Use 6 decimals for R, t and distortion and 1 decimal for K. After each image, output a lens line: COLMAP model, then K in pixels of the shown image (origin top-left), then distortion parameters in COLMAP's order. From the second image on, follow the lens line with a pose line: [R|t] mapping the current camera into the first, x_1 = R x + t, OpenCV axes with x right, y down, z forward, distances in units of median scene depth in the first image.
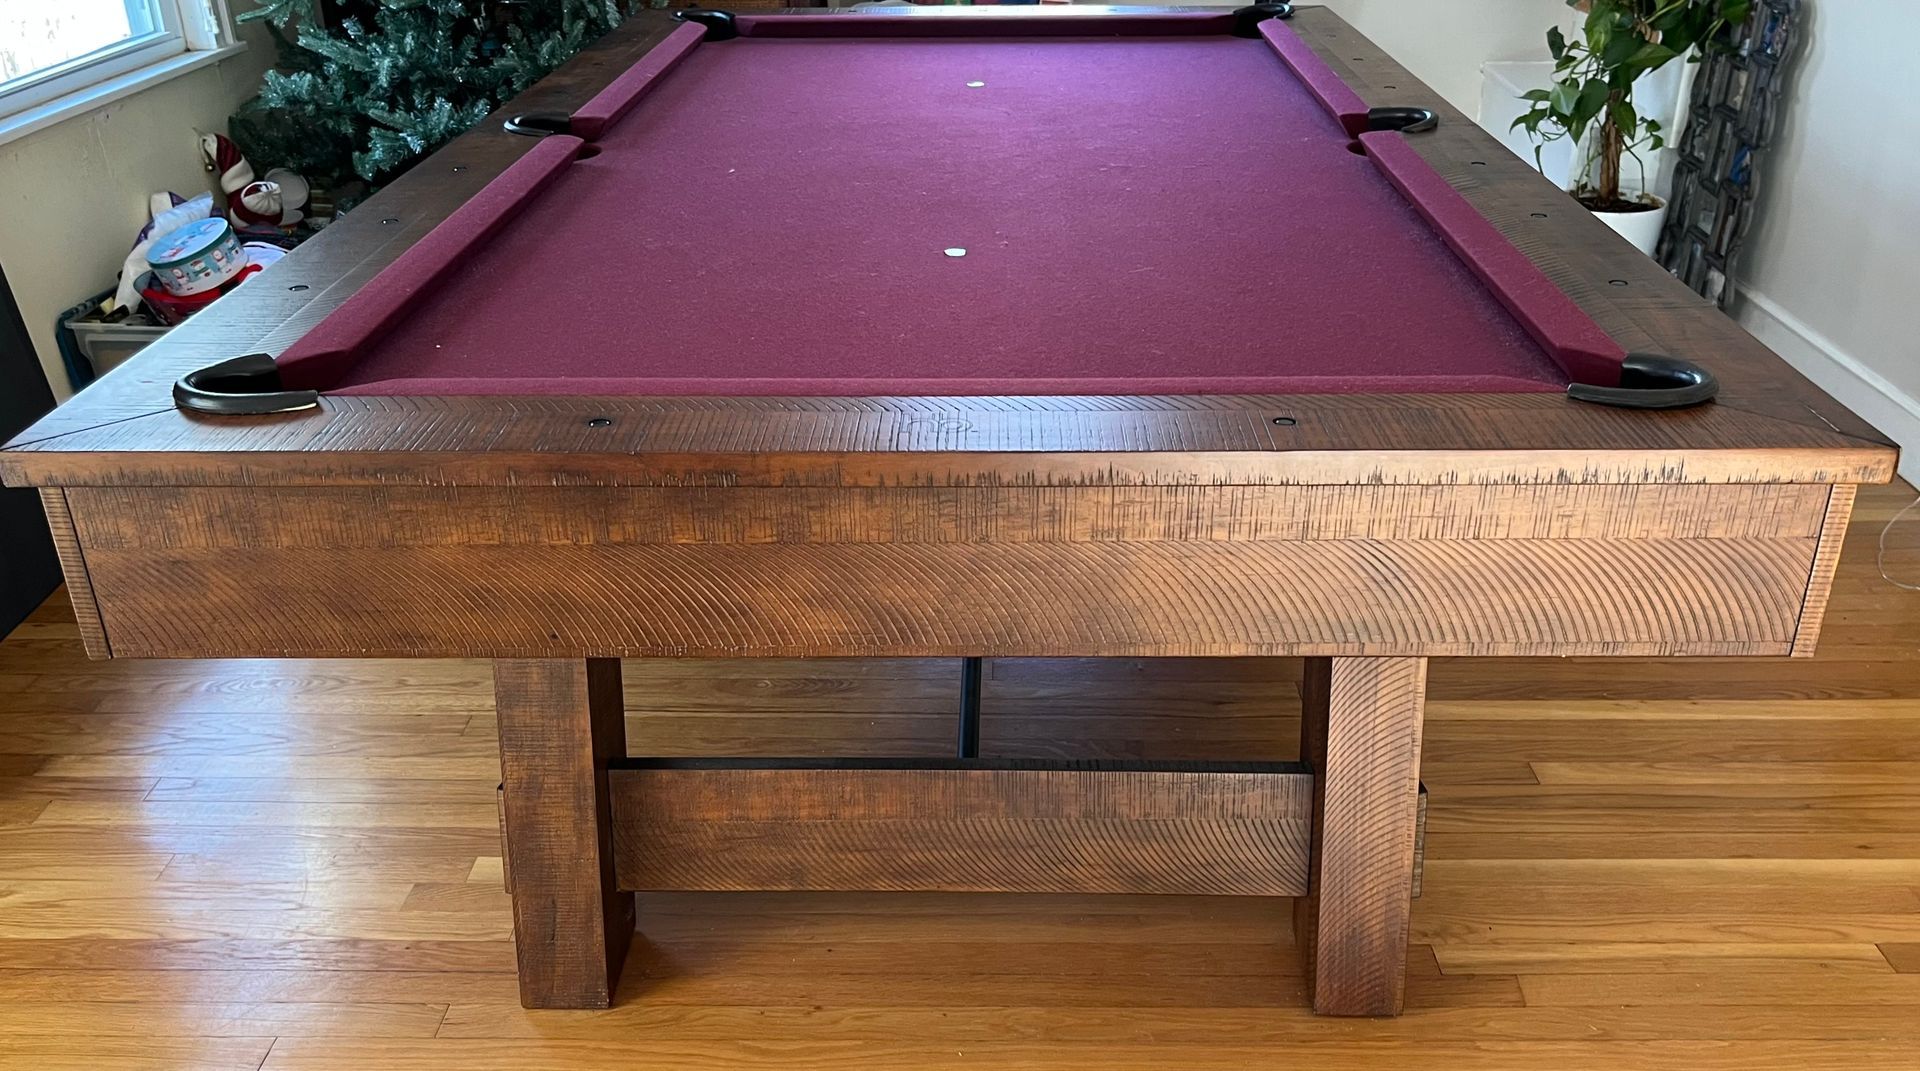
lens RADIAL K [[1664.3, 0, 999.0], [0, 1664.3, 501.2], [0, 0, 1]] dist [0.000023, -0.005514]
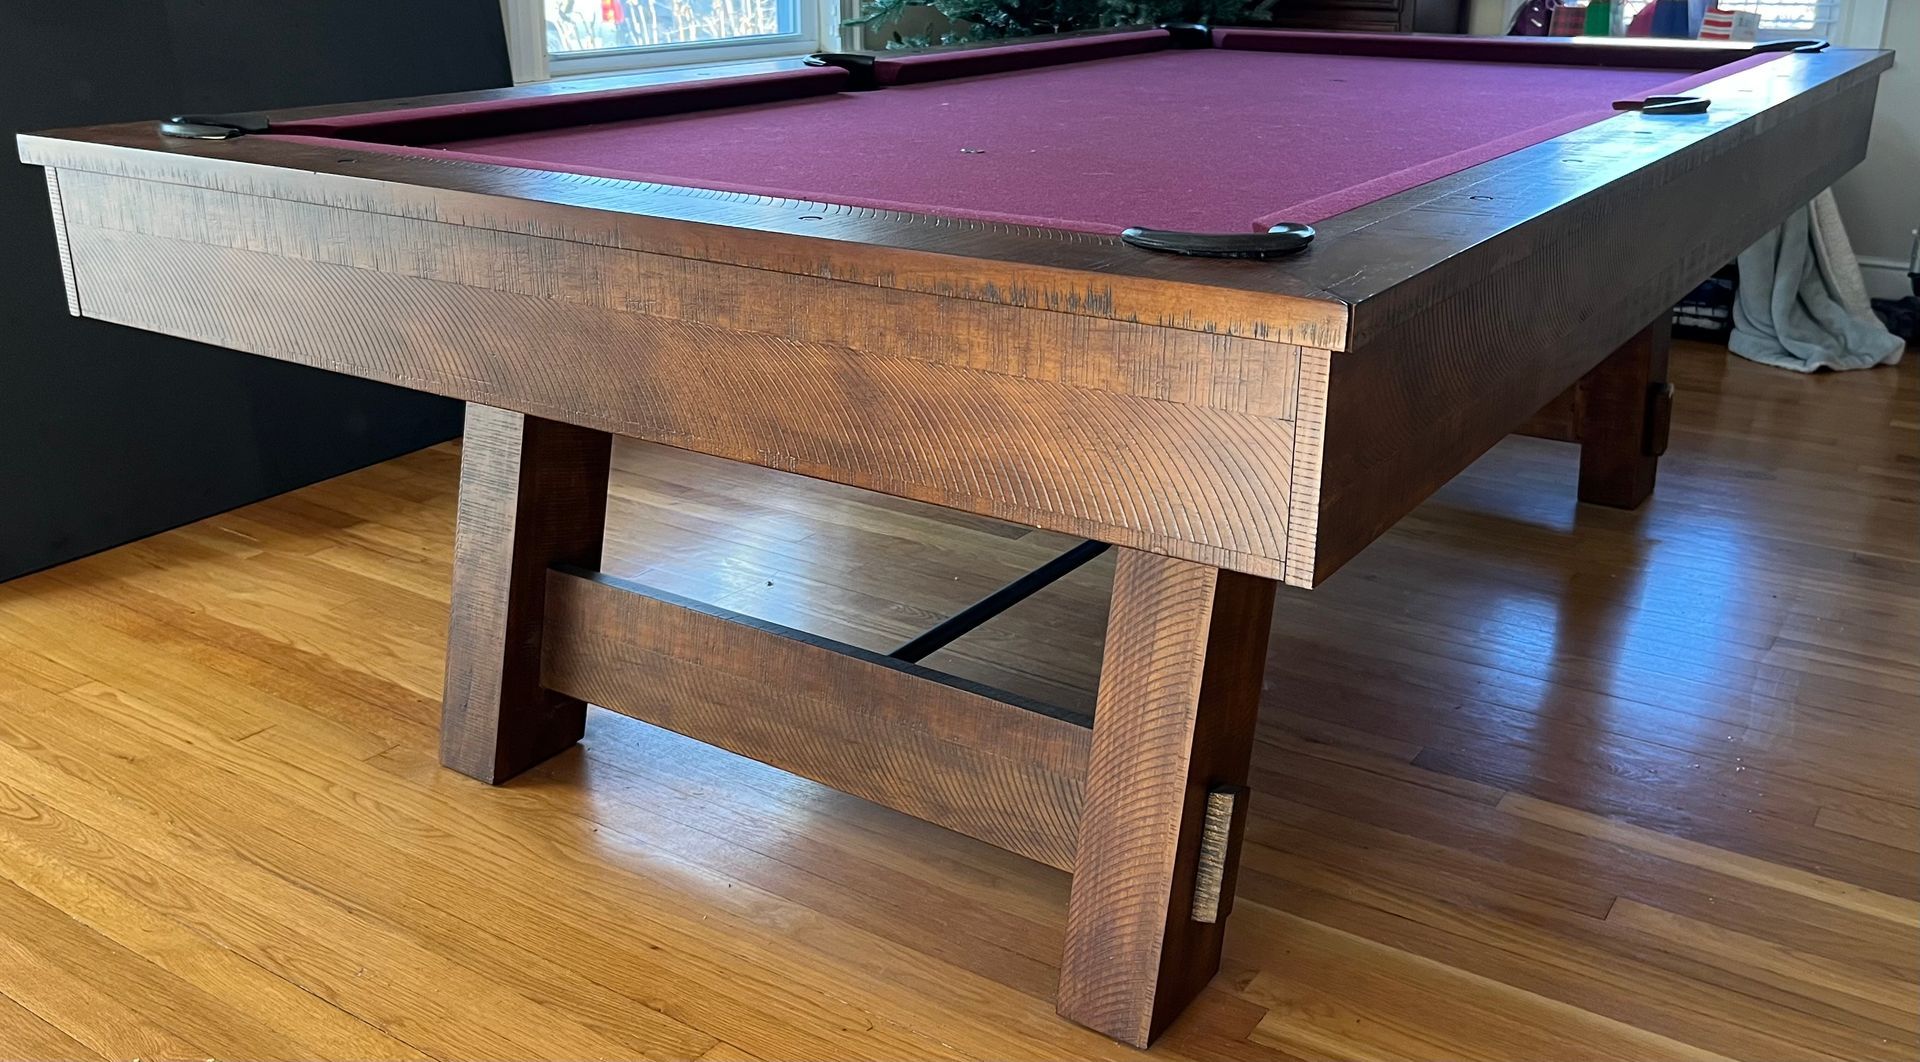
lens RADIAL K [[1740.8, 0, 955.7], [0, 1740.8, 398.3], [0, 0, 1]] dist [-0.013727, -0.000505]
pose [[0.833195, 0.152836, -0.531439, 0.576034], [-0.226046, 0.971218, -0.075086, 0.079348], [0.504668, 0.182691, 0.843762, 0.158614]]
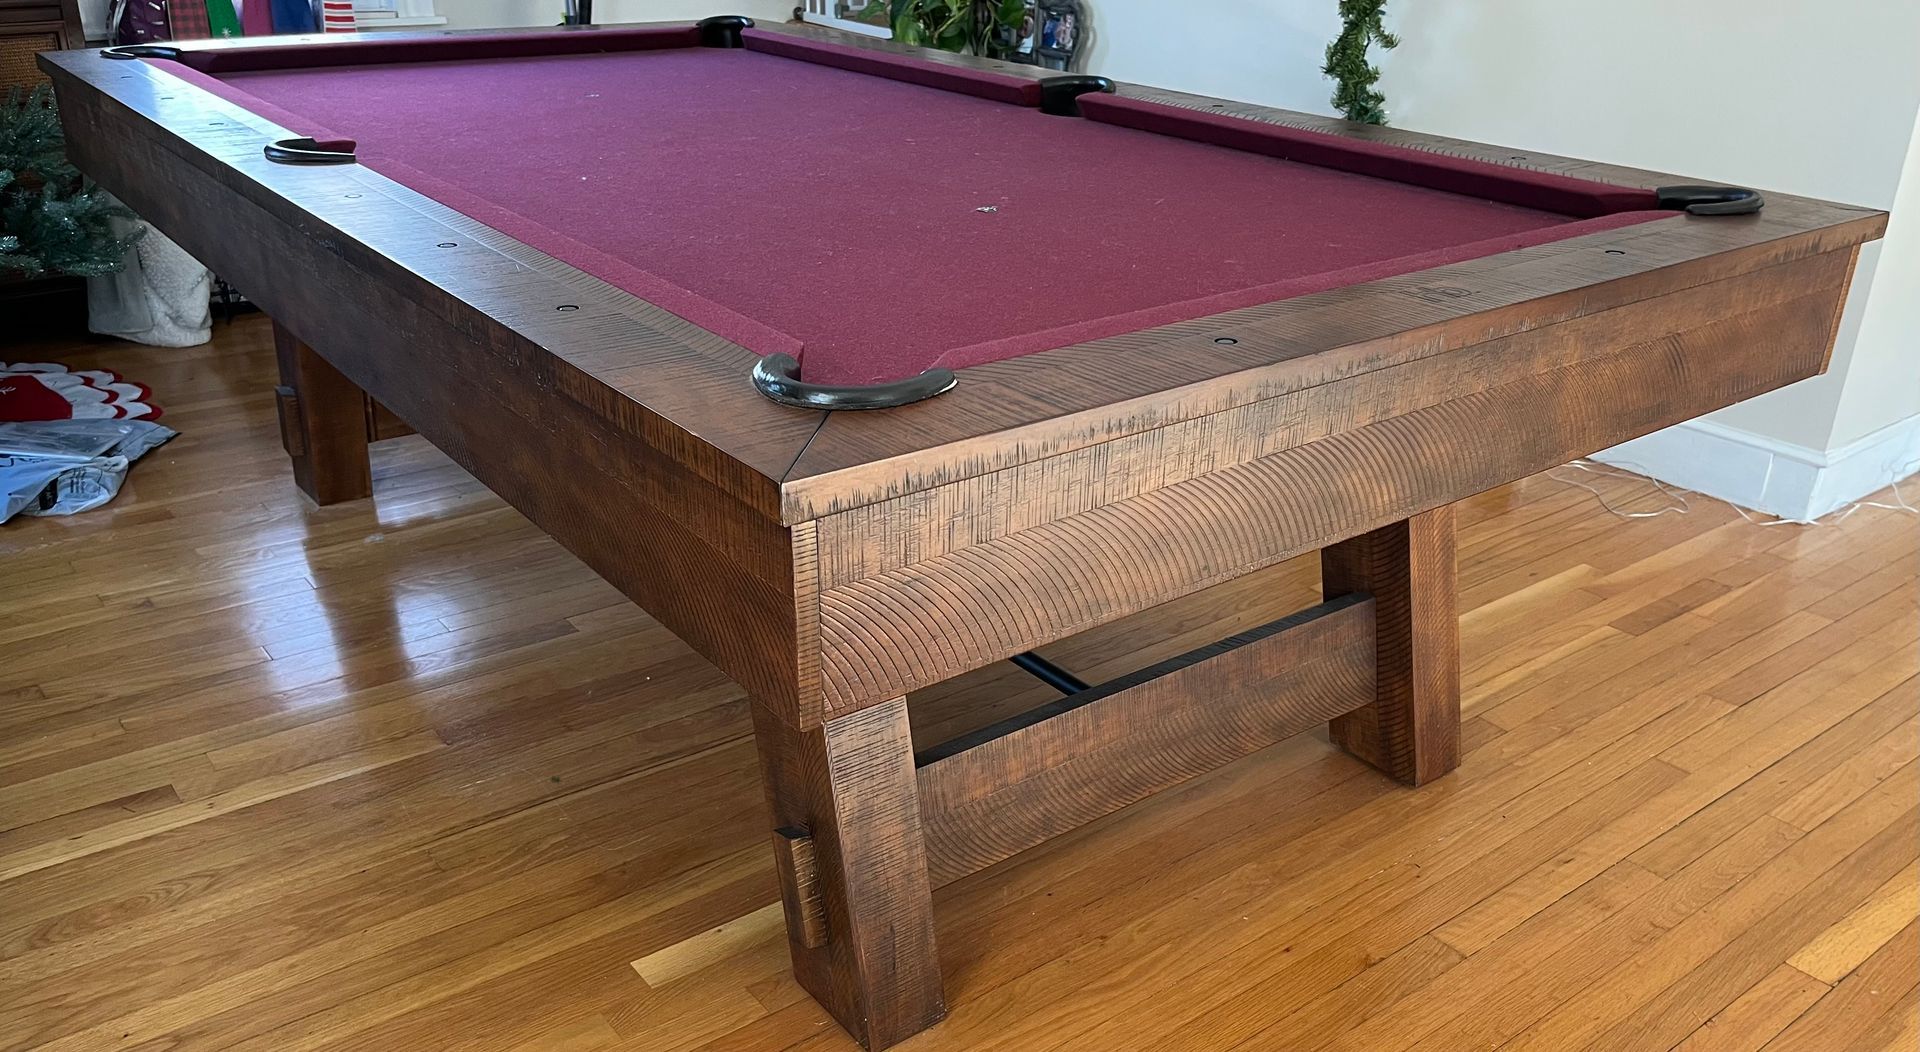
lens RADIAL K [[1566.6, 0, 960.0], [0, 1566.6, 526.0], [0, 0, 1]] dist [-0.090465, -0.001468]
pose [[0.799798, -0.224677, 0.556635, -0.668088], [0.228983, 0.971385, 0.063071, -0.025804], [-0.554878, 0.077016, 0.828359, 0.230640]]
